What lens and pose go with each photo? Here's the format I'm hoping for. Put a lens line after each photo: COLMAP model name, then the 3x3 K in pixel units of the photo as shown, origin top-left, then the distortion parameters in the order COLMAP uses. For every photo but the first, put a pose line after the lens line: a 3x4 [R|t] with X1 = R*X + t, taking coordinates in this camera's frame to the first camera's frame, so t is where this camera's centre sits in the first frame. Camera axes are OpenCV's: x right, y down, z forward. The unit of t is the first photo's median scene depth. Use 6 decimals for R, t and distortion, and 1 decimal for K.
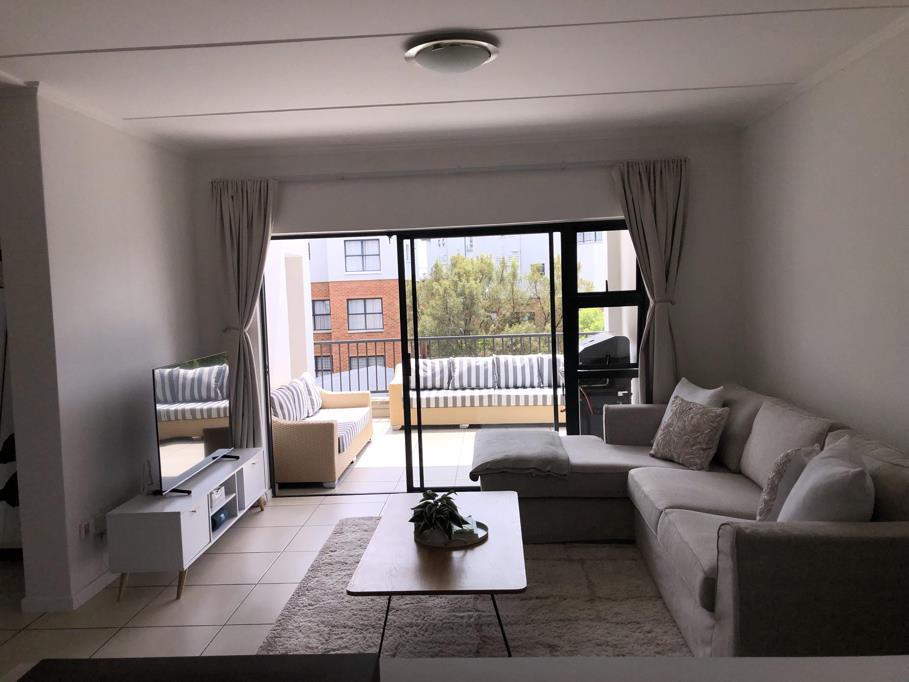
lens RADIAL K [[751.8, 0, 454.5], [0, 751.8, 341.0], [0, 0, 1]] dist [0.011420, -0.012949]
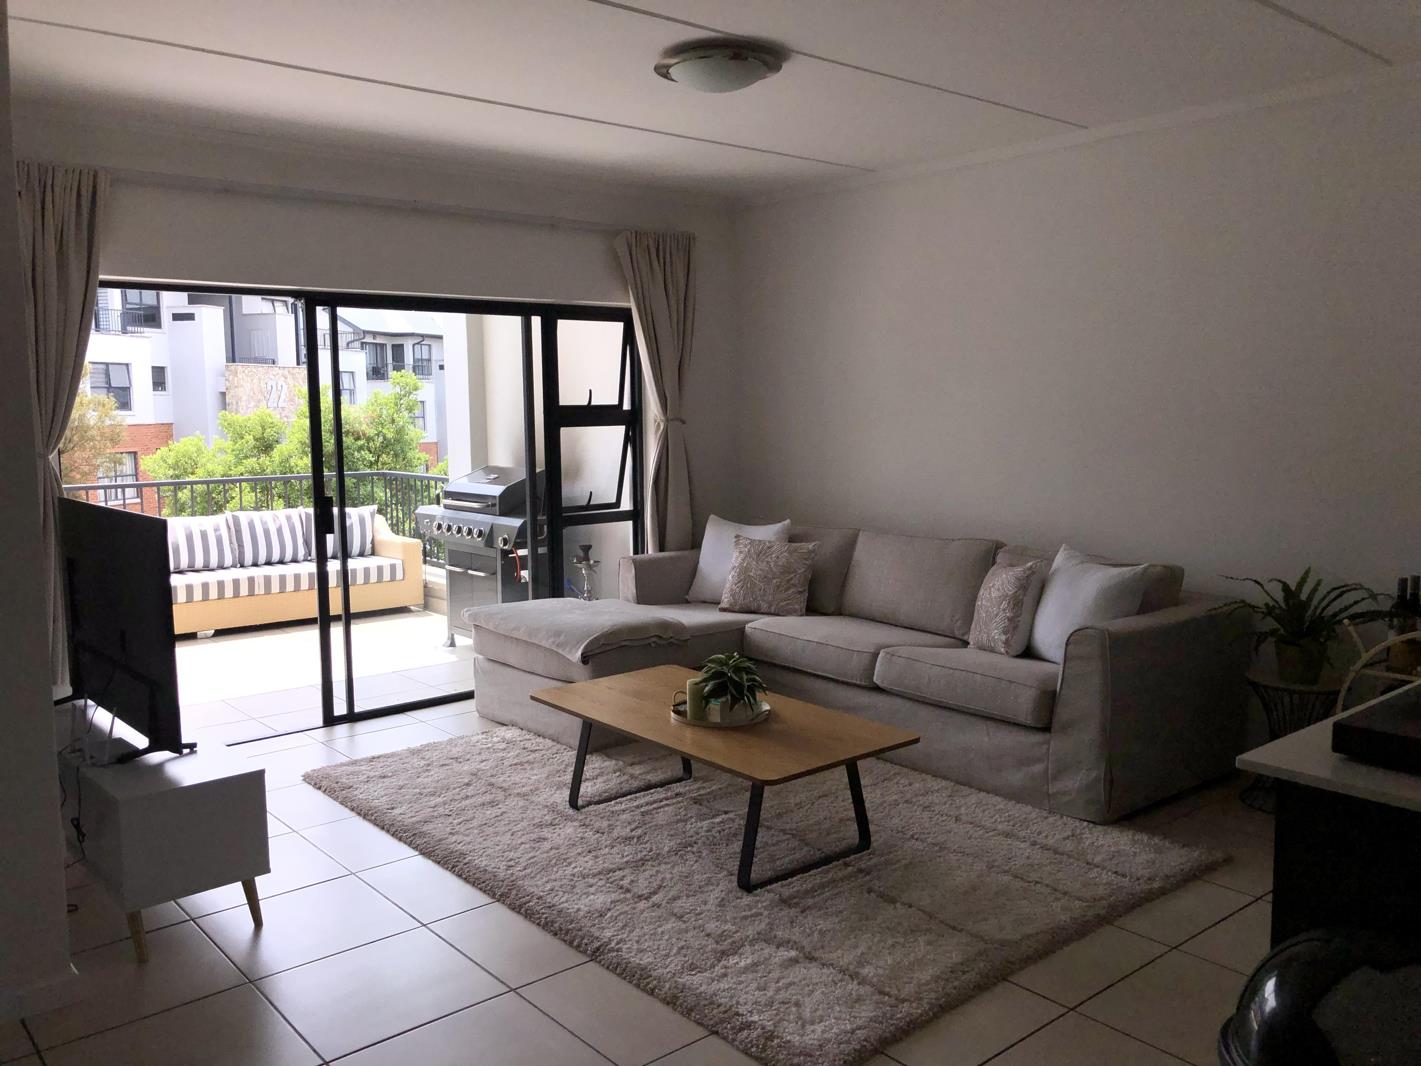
lens RADIAL K [[1157.7, 0, 710.5], [0, 1157.7, 533.0], [0, 0, 1]] dist [0.059063, -0.002355]
pose [[0.732186, -0.049826, 0.679280, -0.472537], [0.032814, 0.998743, 0.037889, 0.019725], [-0.680314, -0.005452, 0.732900, 0.094402]]
